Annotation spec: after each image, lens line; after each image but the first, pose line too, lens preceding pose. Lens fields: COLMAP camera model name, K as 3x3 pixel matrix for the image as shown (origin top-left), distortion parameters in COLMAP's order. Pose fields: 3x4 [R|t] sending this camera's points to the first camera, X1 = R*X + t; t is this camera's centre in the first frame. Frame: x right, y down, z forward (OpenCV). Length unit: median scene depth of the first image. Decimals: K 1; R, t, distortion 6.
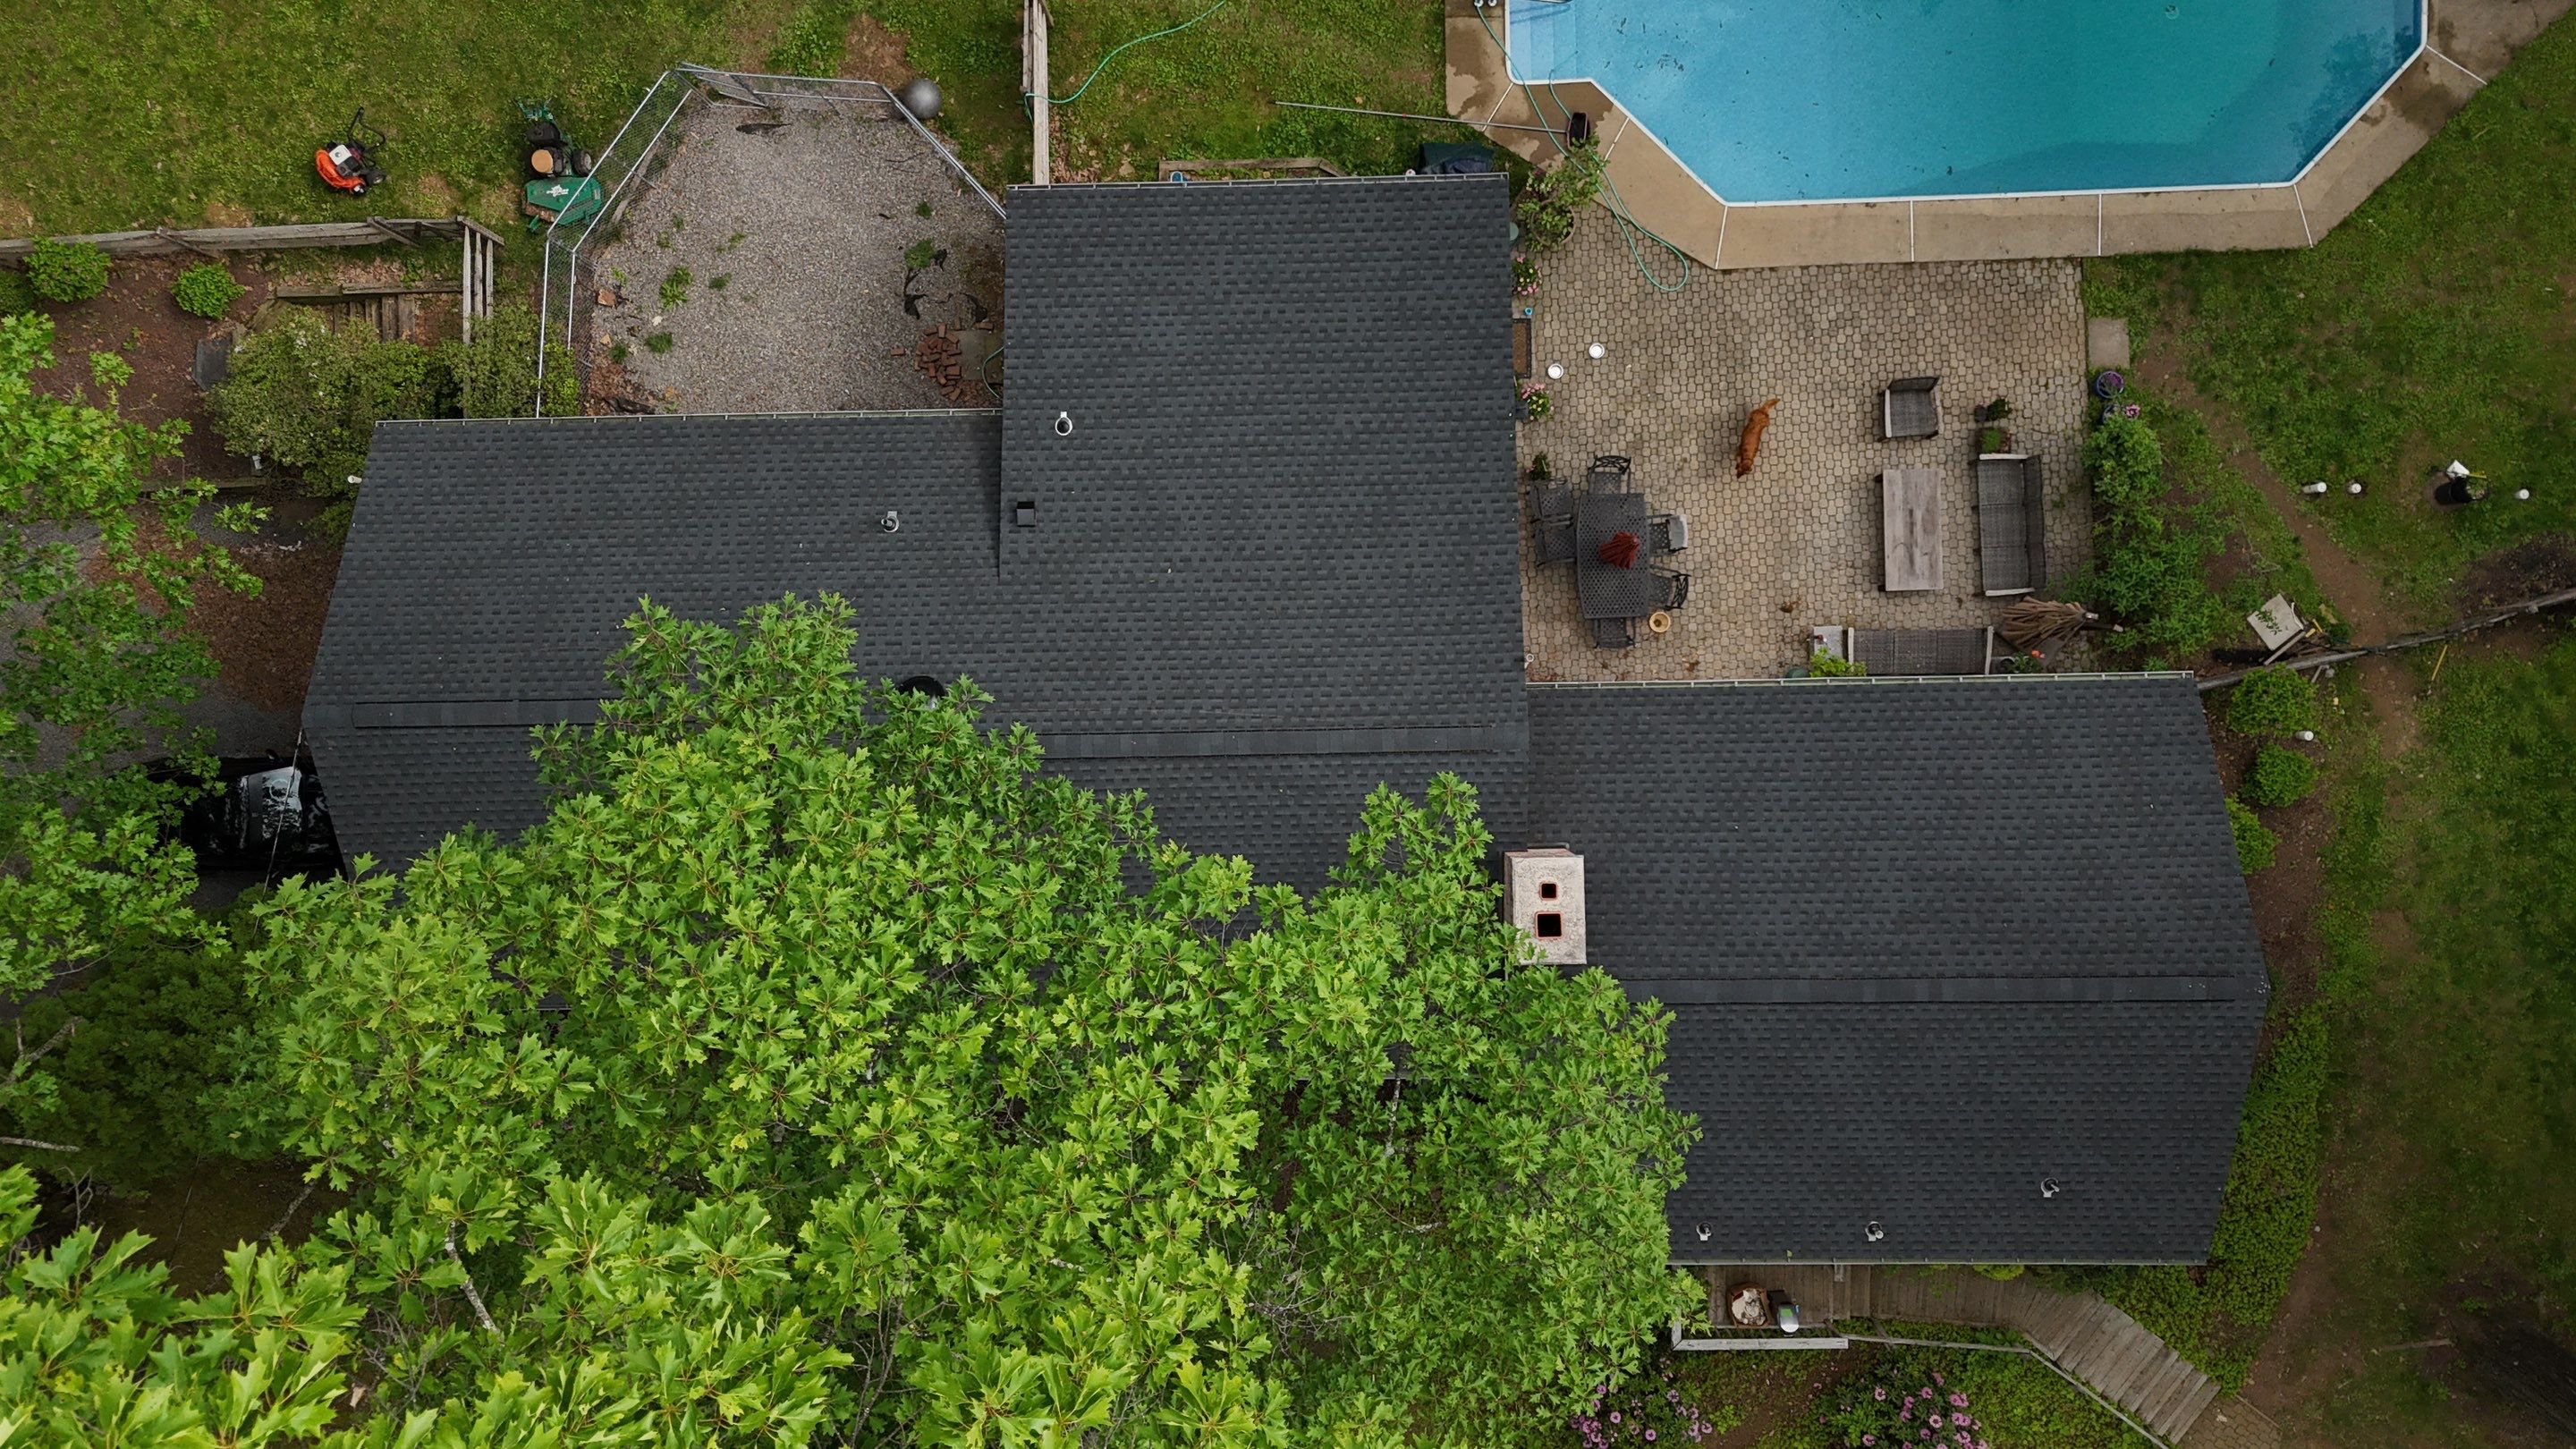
lens RADIAL K [[1868.4, 0, 1297.9], [0, 1868.4, 727.6], [0, 0, 1]] dist [0.115539, -0.127002]
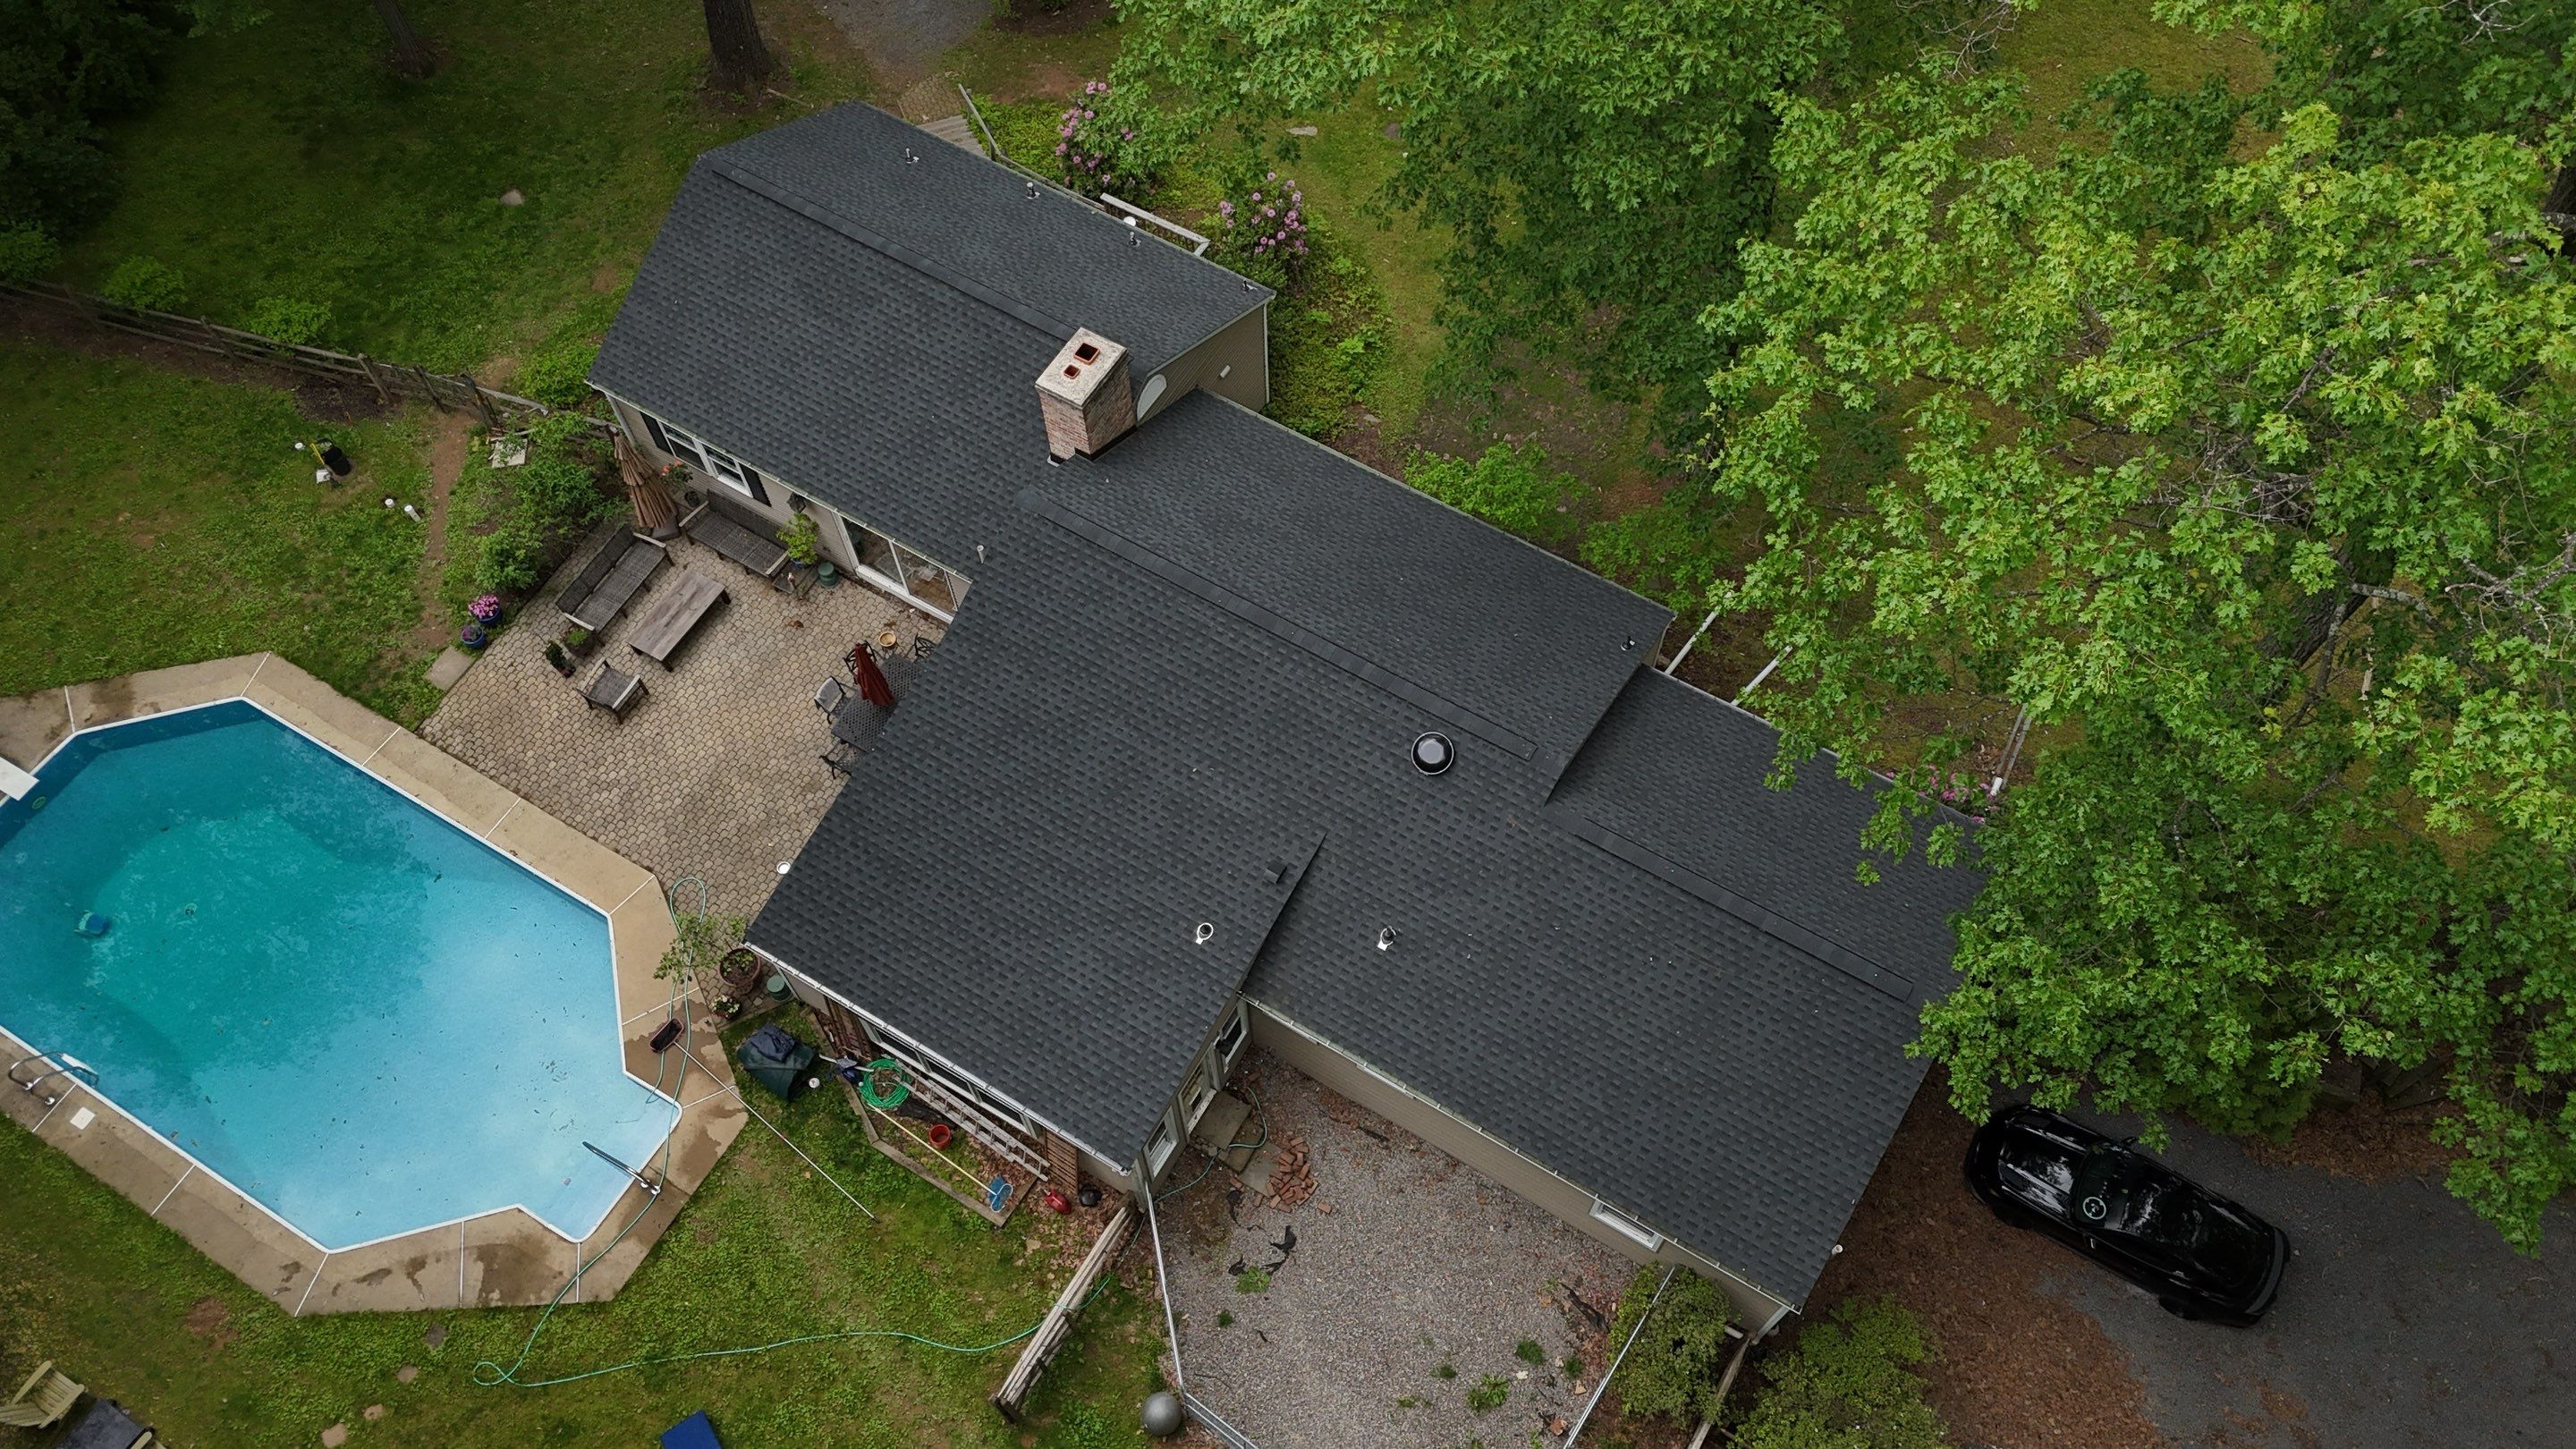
lens RADIAL K [[1868.4, 0, 1297.9], [0, 1868.4, 727.6], [0, 0, 1]] dist [0.115539, -0.127002]
pose [[-0.849830, -0.442770, 0.285910, -0.383809], [0.526007, -0.746729, 0.407077, -0.435050], [0.033256, 0.496337, 0.867493, 0.001965]]
